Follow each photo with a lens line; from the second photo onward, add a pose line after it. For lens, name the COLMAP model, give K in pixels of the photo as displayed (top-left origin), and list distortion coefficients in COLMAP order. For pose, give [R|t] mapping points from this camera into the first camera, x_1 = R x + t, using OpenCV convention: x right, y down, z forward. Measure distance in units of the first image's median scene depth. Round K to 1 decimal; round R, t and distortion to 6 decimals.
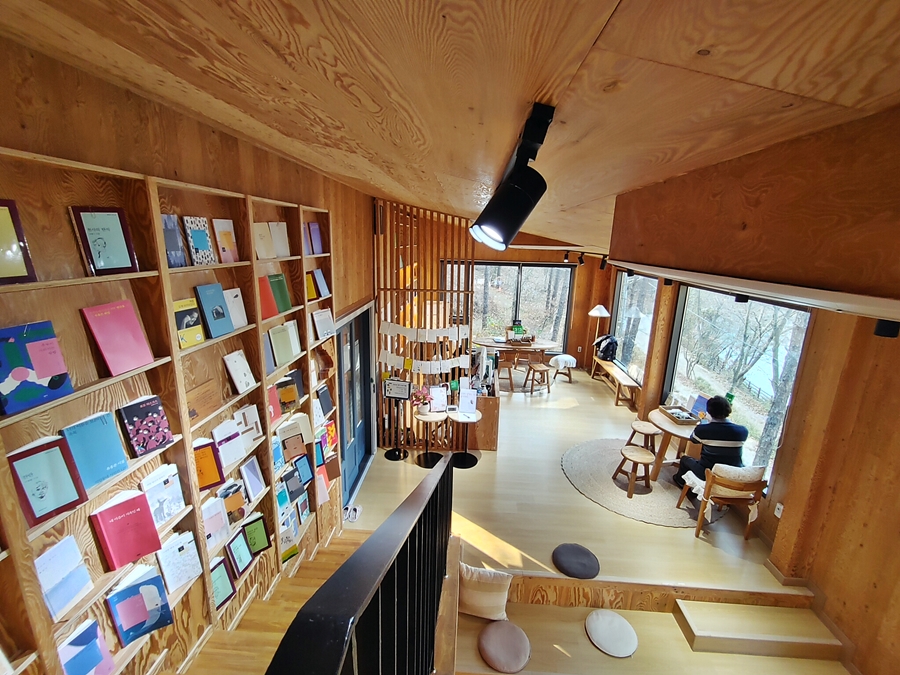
lens RADIAL K [[399.8, 0, 451.9], [0, 399.8, 336.5], [0, 0, 1]] dist [-0.000770, 0.000992]
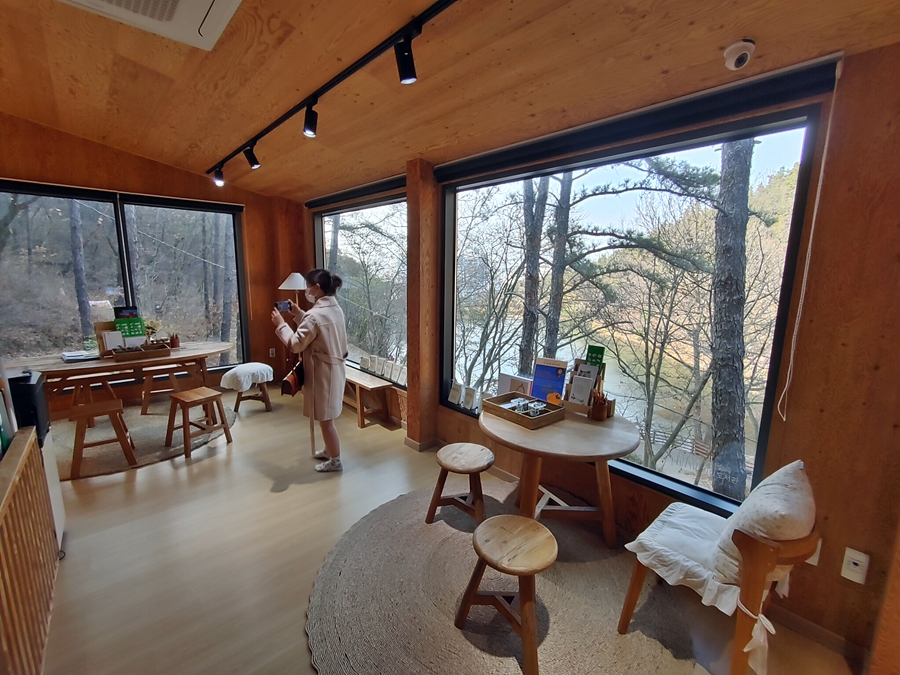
lens RADIAL K [[399.8, 0, 453.9], [0, 399.8, 337.4], [0, 0, 1]] dist [-0.000770, 0.000992]
pose [[0.700457, -0.135434, 0.700726, 0.108104], [0.166892, 0.985691, 0.023684, 0.048304], [-0.693907, 0.100356, 0.713037, 0.444184]]
